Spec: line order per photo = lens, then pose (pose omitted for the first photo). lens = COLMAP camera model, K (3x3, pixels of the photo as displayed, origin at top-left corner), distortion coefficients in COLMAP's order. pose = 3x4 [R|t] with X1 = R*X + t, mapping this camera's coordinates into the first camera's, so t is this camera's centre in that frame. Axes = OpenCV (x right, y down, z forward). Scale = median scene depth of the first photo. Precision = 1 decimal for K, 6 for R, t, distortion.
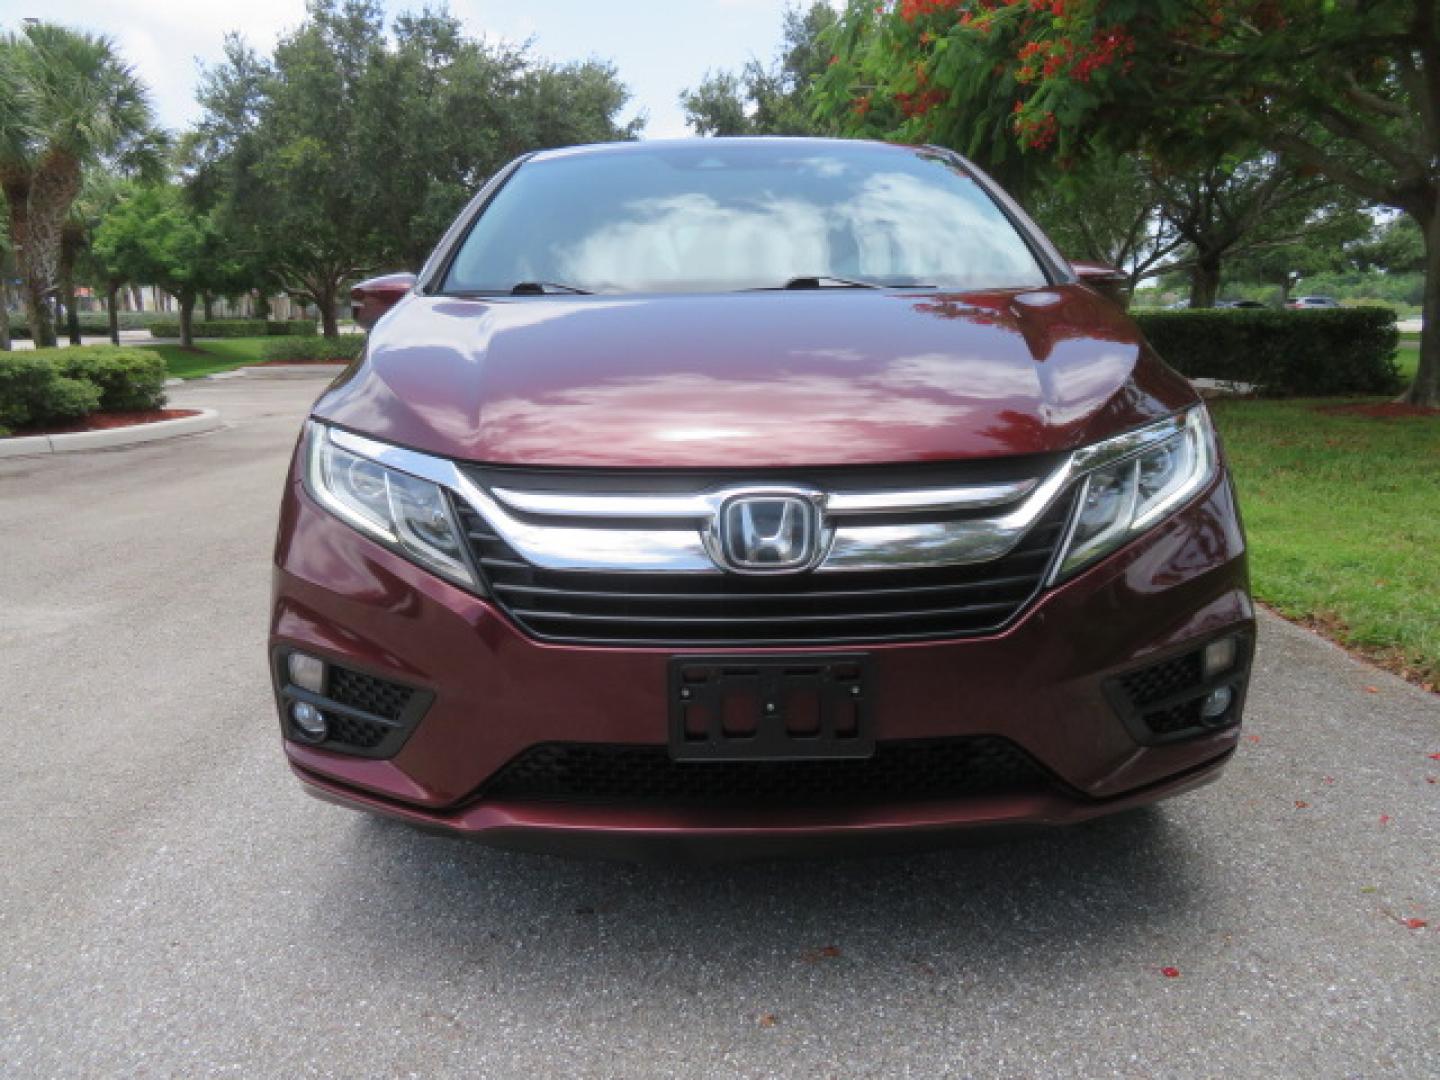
lens RADIAL K [[1028.9, 0, 720.0], [0, 1028.9, 540.0], [0, 0, 1]] dist [-0.006974, 0.000183]
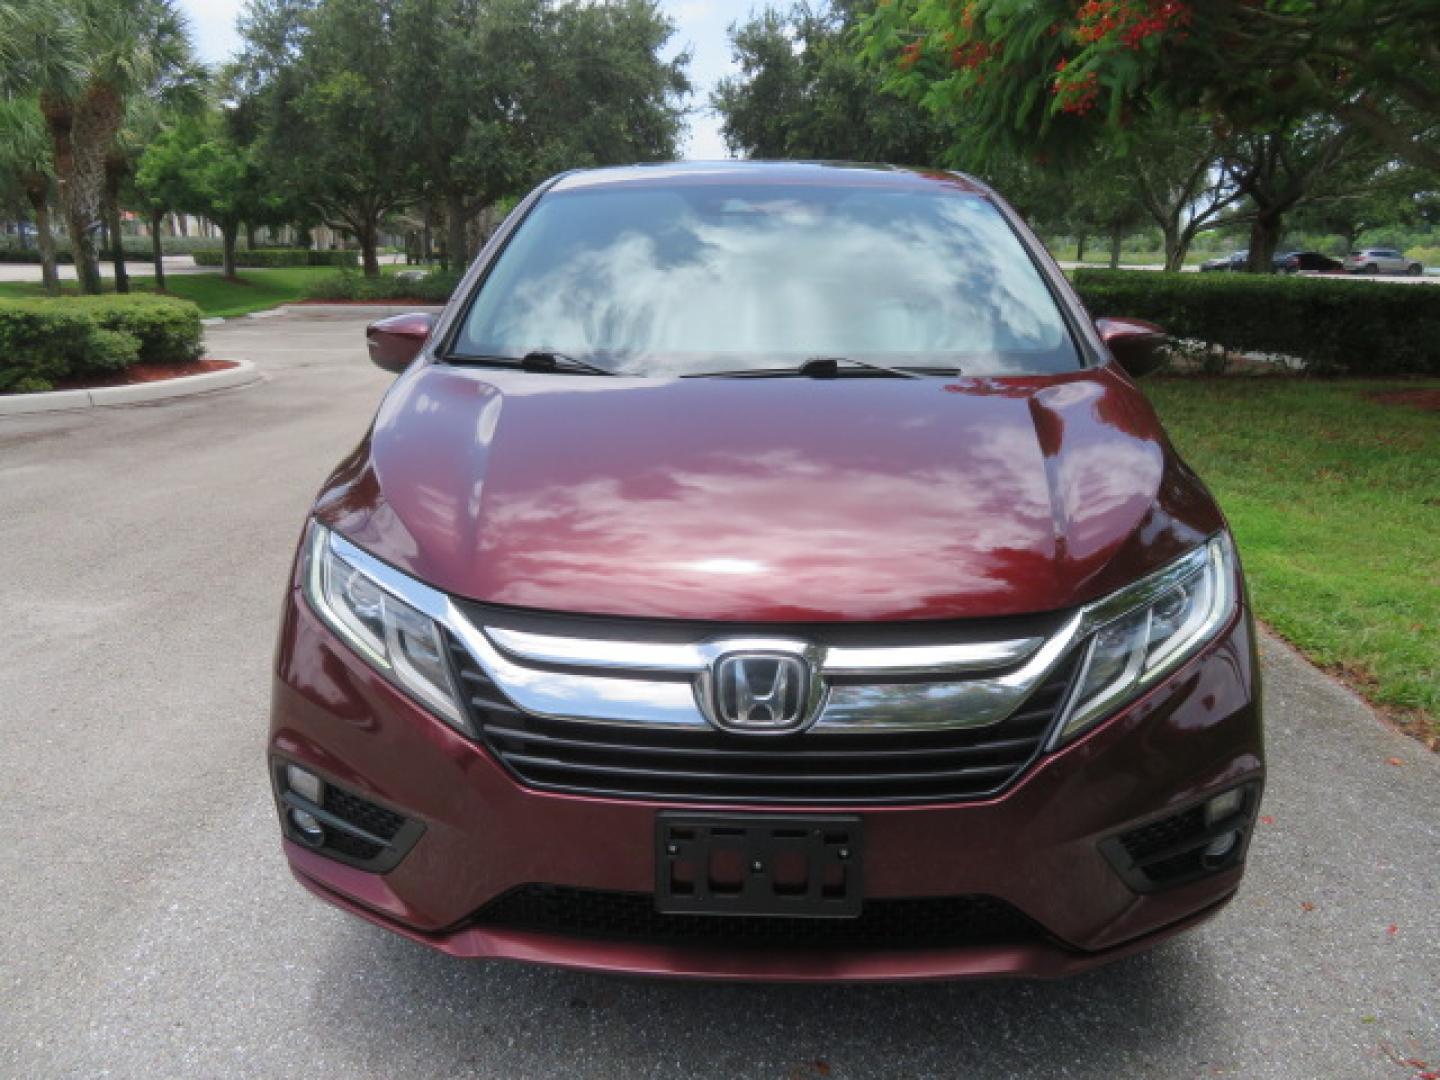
lens RADIAL K [[1027.4, 0, 719.3], [0, 1027.4, 537.2], [0, 0, 1]] dist [-0.005636, 0.000016]
pose [[0.998899, 0.031910, -0.034390, 0.017642], [-0.029729, 0.997624, 0.062144, -0.104630], [0.036292, -0.061053, 0.997475, 0.014364]]
